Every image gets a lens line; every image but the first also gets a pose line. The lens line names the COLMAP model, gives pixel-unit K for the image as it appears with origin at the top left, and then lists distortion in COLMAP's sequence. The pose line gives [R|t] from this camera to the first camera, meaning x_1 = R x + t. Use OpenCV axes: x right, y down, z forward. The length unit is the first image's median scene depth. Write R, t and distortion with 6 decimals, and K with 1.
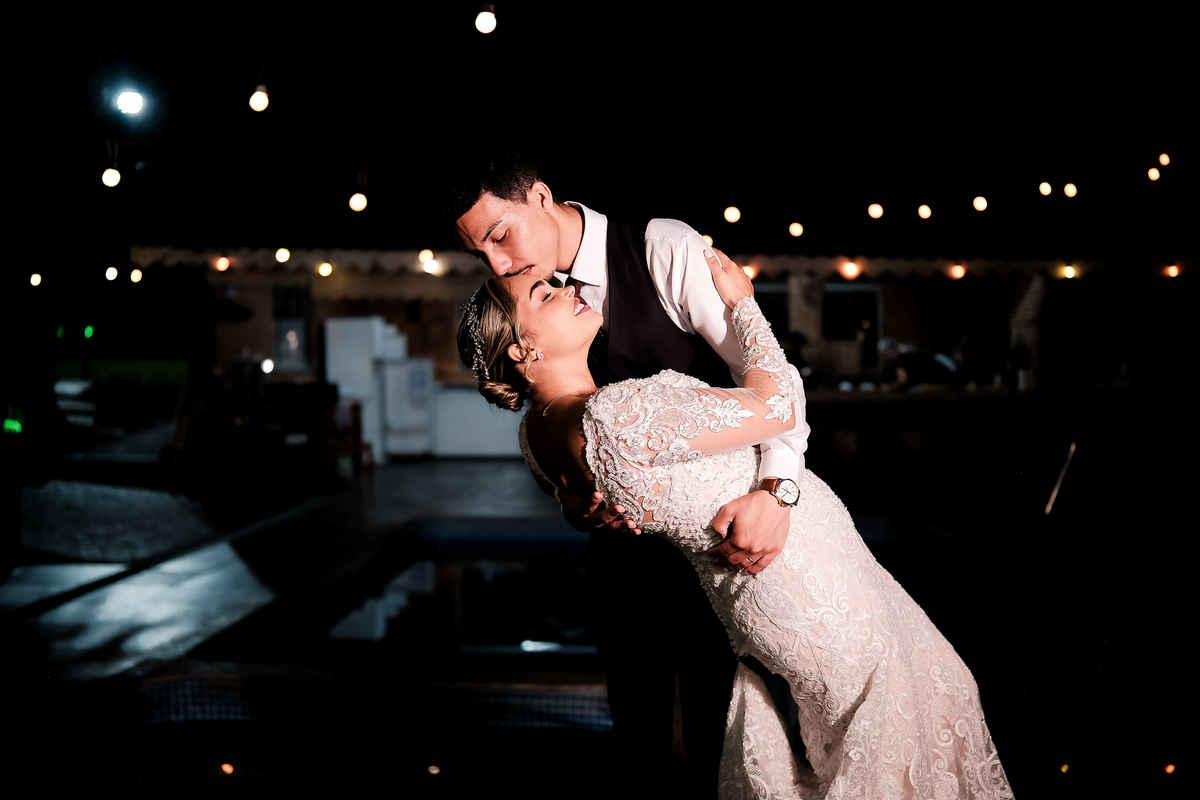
lens RADIAL K [[1411.7, 0, 600.0], [0, 1411.7, 400.0], [0, 0, 1]] dist [-0.124360, 0.233338]
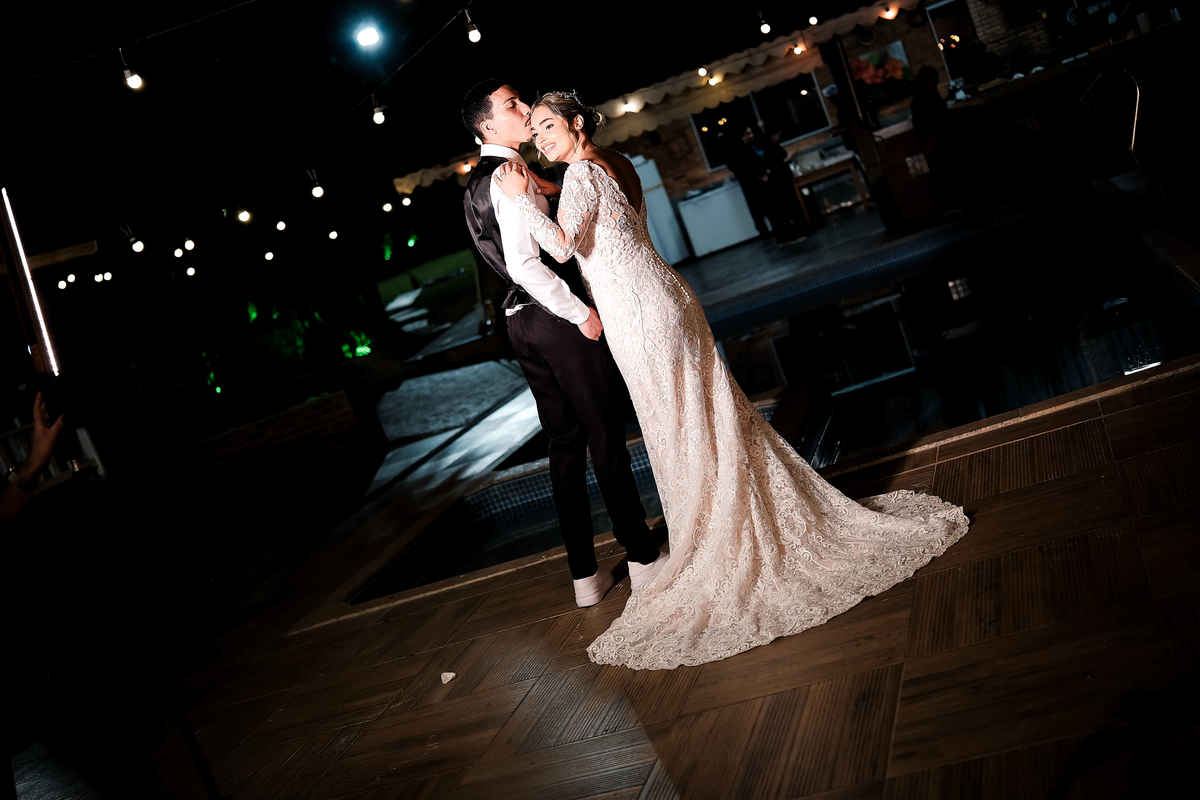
lens RADIAL K [[1411.7, 0, 600.0], [0, 1411.7, 400.0], [0, 0, 1]] dist [-0.124360, 0.233338]
pose [[0.912999, -0.303183, -0.272971, 0.104776], [0.342062, 0.933540, 0.107225, -0.001979], [0.222320, -0.191269, 0.956028, -0.166004]]
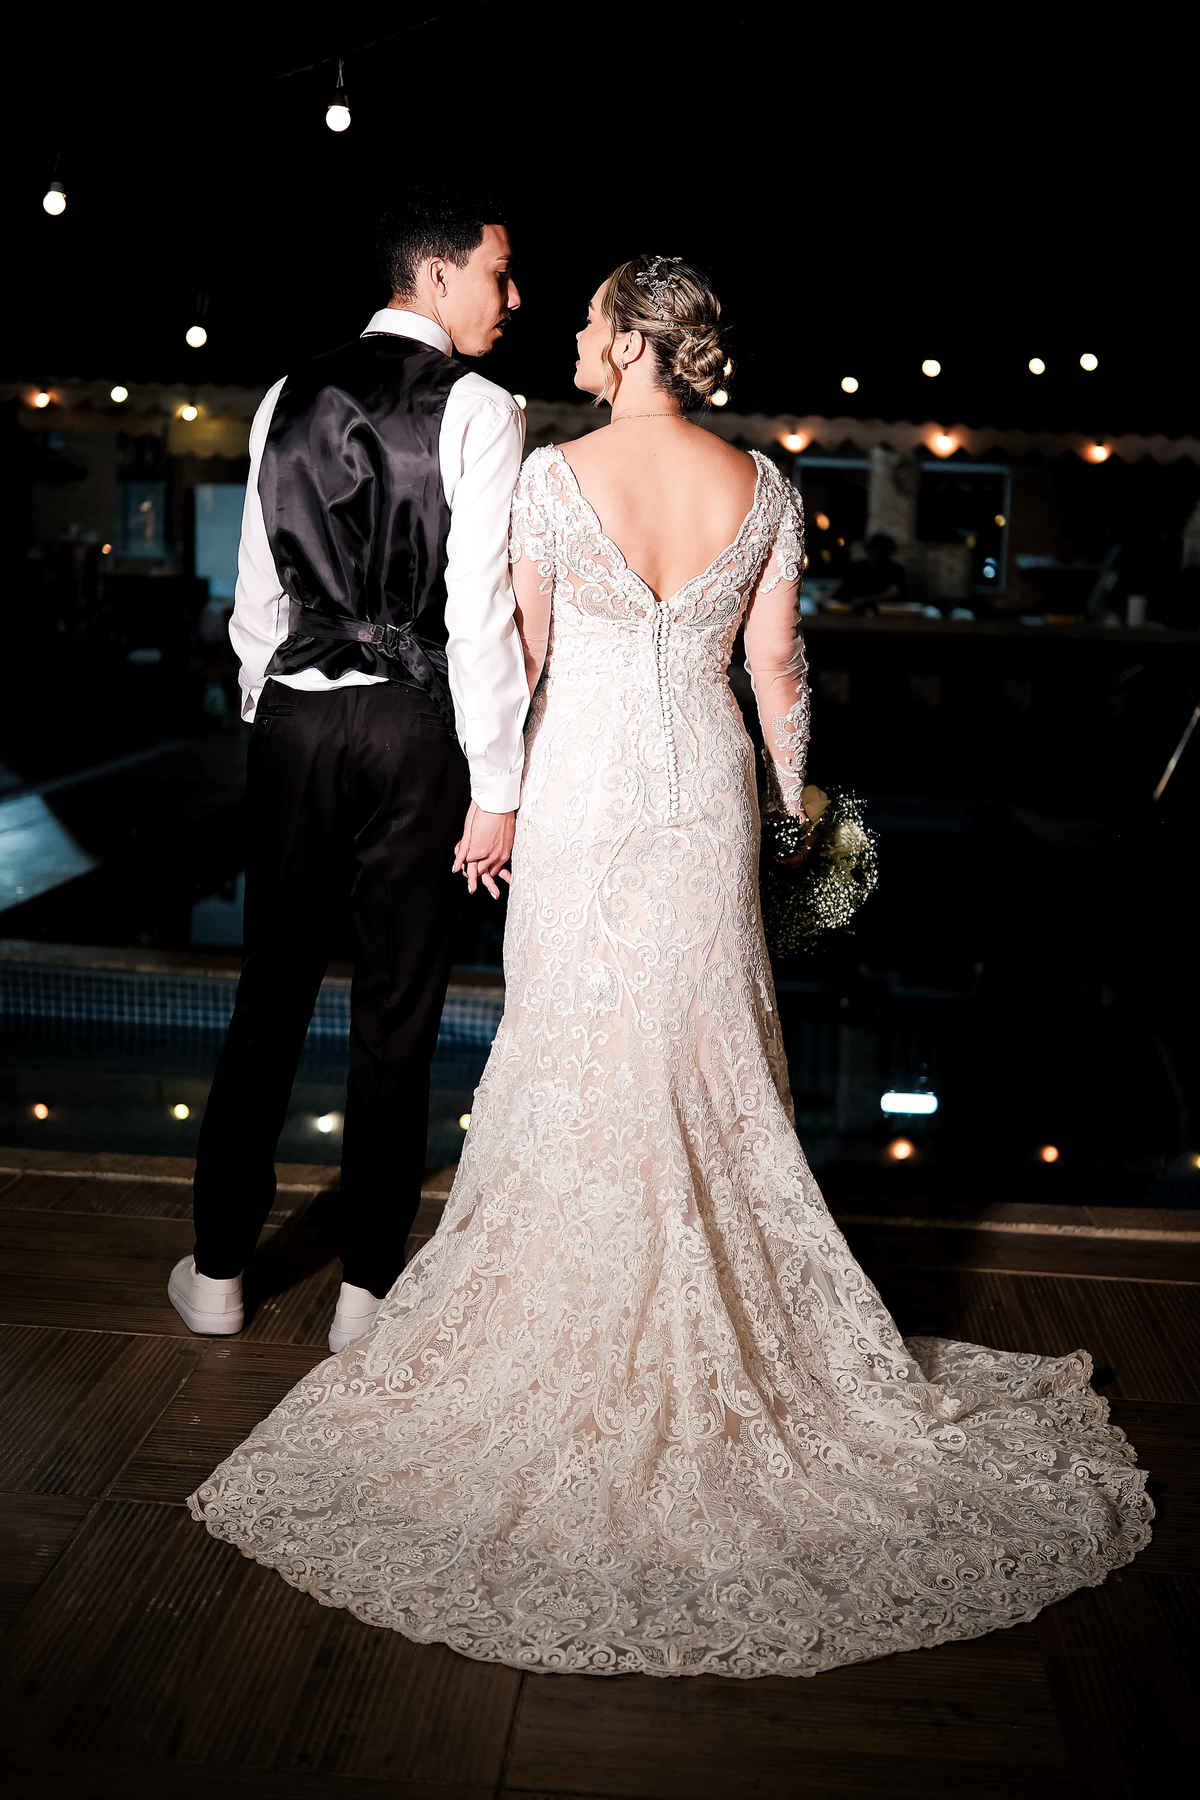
lens RADIAL K [[2106.2, 0, 600.0], [0, 2106.2, 900.0], [0, 0, 1]] dist [-0.066104, 0.049937]
pose [[0.999067, 0.042328, -0.008553, 0.026814], [-0.040815, 0.990259, 0.133124, -0.000456], [0.014105, -0.132650, 0.991063, -0.058220]]
